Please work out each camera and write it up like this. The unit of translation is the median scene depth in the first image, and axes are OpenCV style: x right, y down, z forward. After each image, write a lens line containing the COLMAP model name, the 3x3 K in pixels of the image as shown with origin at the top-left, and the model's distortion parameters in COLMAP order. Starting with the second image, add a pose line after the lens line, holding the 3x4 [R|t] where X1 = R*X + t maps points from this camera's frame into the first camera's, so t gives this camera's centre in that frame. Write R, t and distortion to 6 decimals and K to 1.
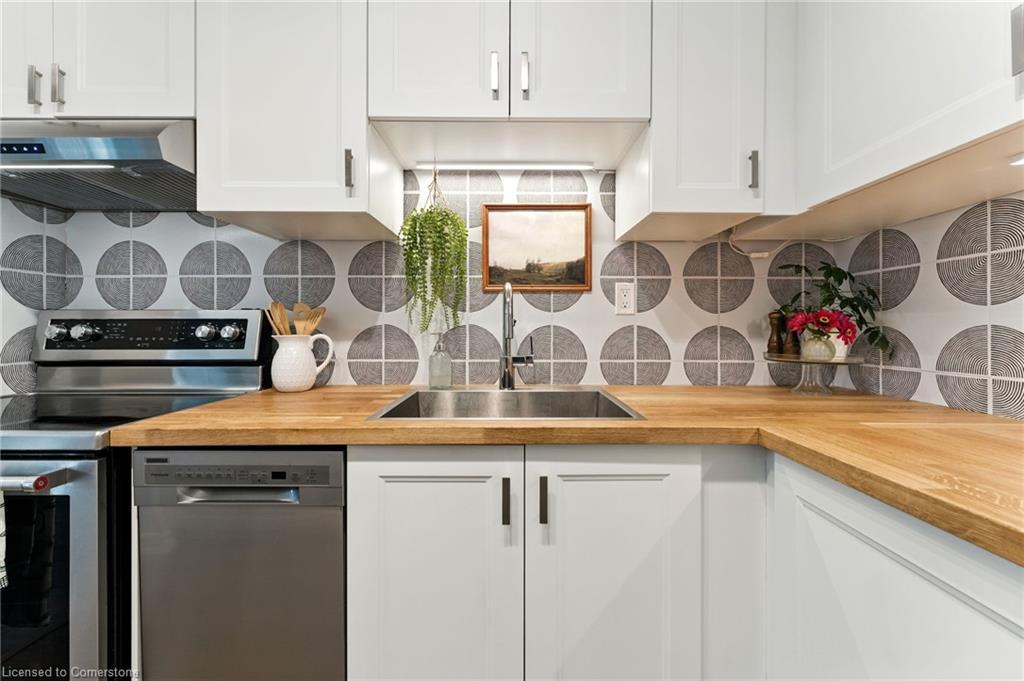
lens RADIAL K [[422.7, 0, 511.7], [0, 422.7, 327.9], [0, 0, 1]] dist [0.001043, -0.000023]
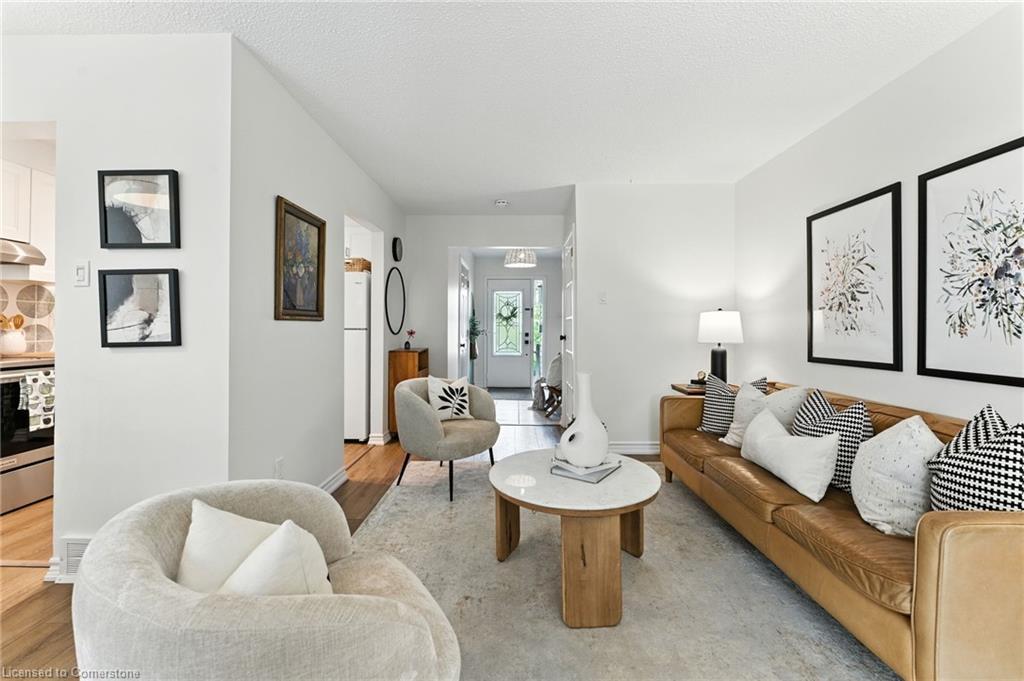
lens RADIAL K [[417.3, 0, 512.1], [0, 417.3, 329.1], [0, 0, 1]] dist [-0.000513, 0.000154]
pose [[0.011909, -0.003821, 0.999922, -2.480271], [-0.006770, 0.999969, 0.003902, -0.008842], [-0.999906, -0.006816, 0.011883, -1.487361]]
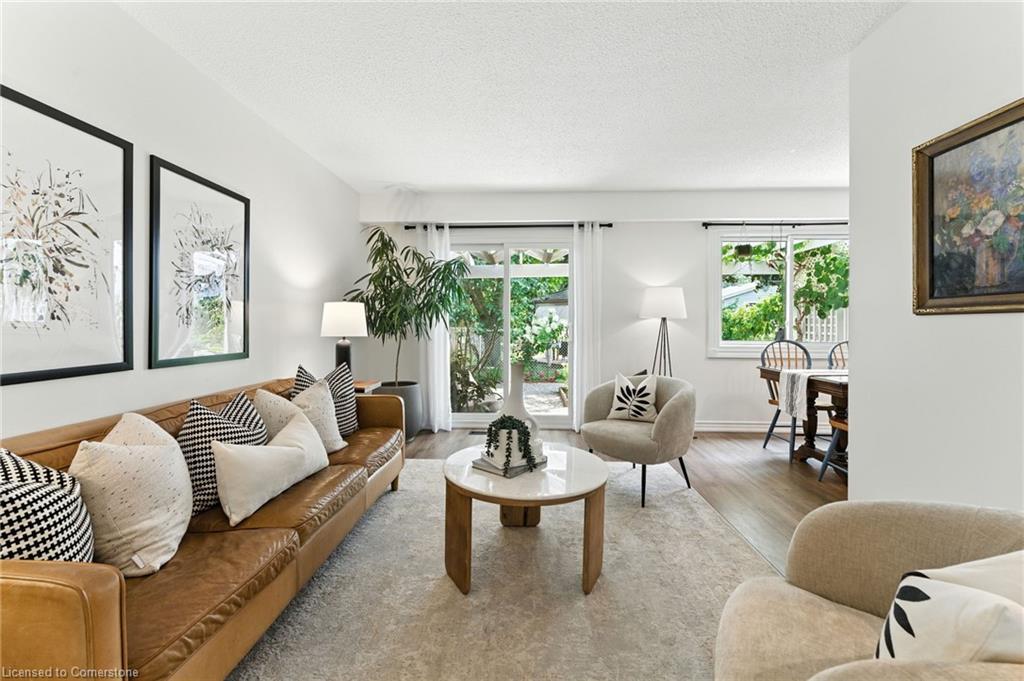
lens RADIAL K [[422.7, 0, 511.7], [0, 422.7, 327.9], [0, 0, 1]] dist [0.001043, -0.000023]
pose [[-0.031570, 0.007367, -0.999474, 0.166320], [-0.002823, 0.999968, 0.007460, -0.000404], [0.999498, 0.003057, -0.031548, -1.665072]]
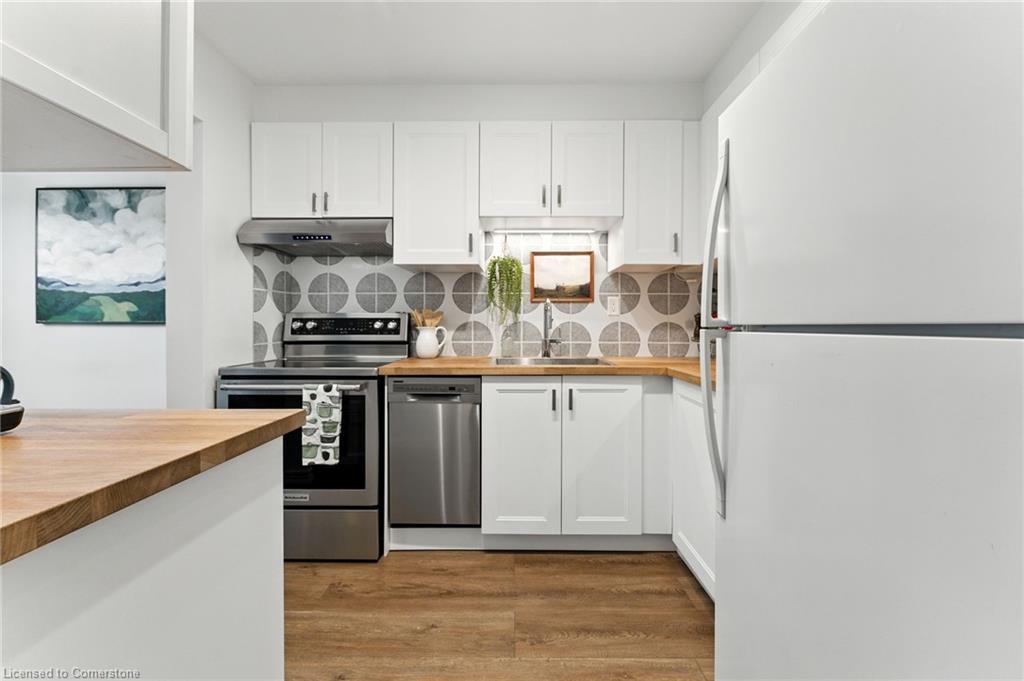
lens RADIAL K [[417.3, 0, 512.1], [0, 417.3, 329.1], [0, 0, 1]] dist [-0.000513, 0.000154]
pose [[0.999848, 0.000644, -0.017435, -0.118764], [-0.000448, 0.999937, 0.011207, 0.005277], [0.017441, -0.011197, 0.999785, -0.732286]]
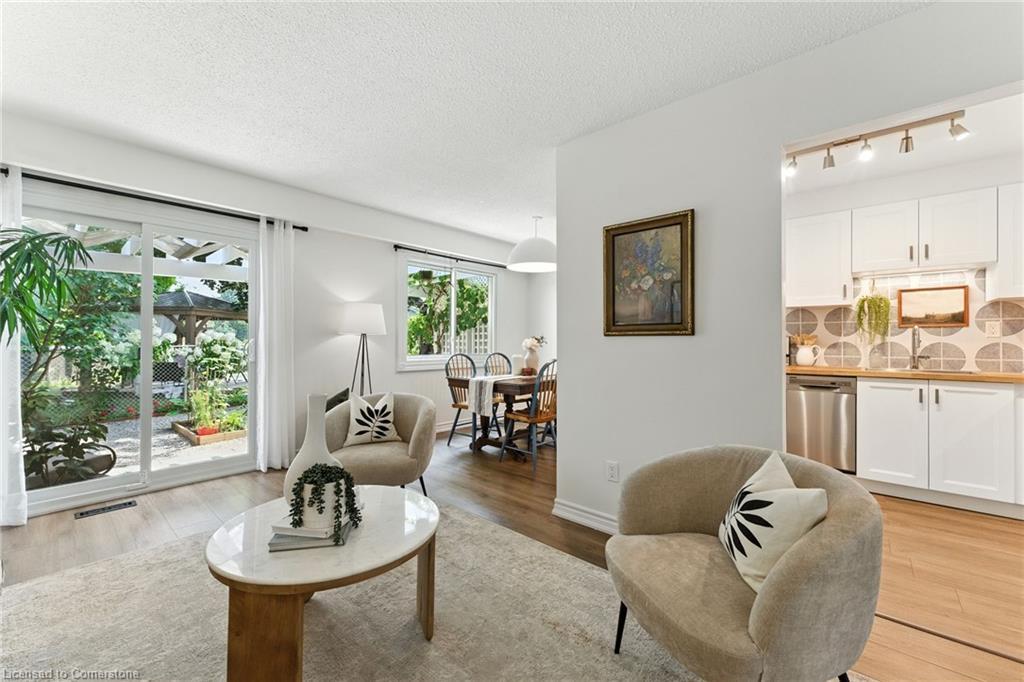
lens RADIAL K [[413.9, 0, 508.5], [0, 413.9, 337.8], [0, 0, 1]] dist [0.000221, 0.000067]
pose [[0.749819, -0.001962, -0.661641, -0.174337], [-0.002916, 0.999976, -0.006271, -0.010238], [0.661637, 0.006632, 0.749795, -2.164111]]
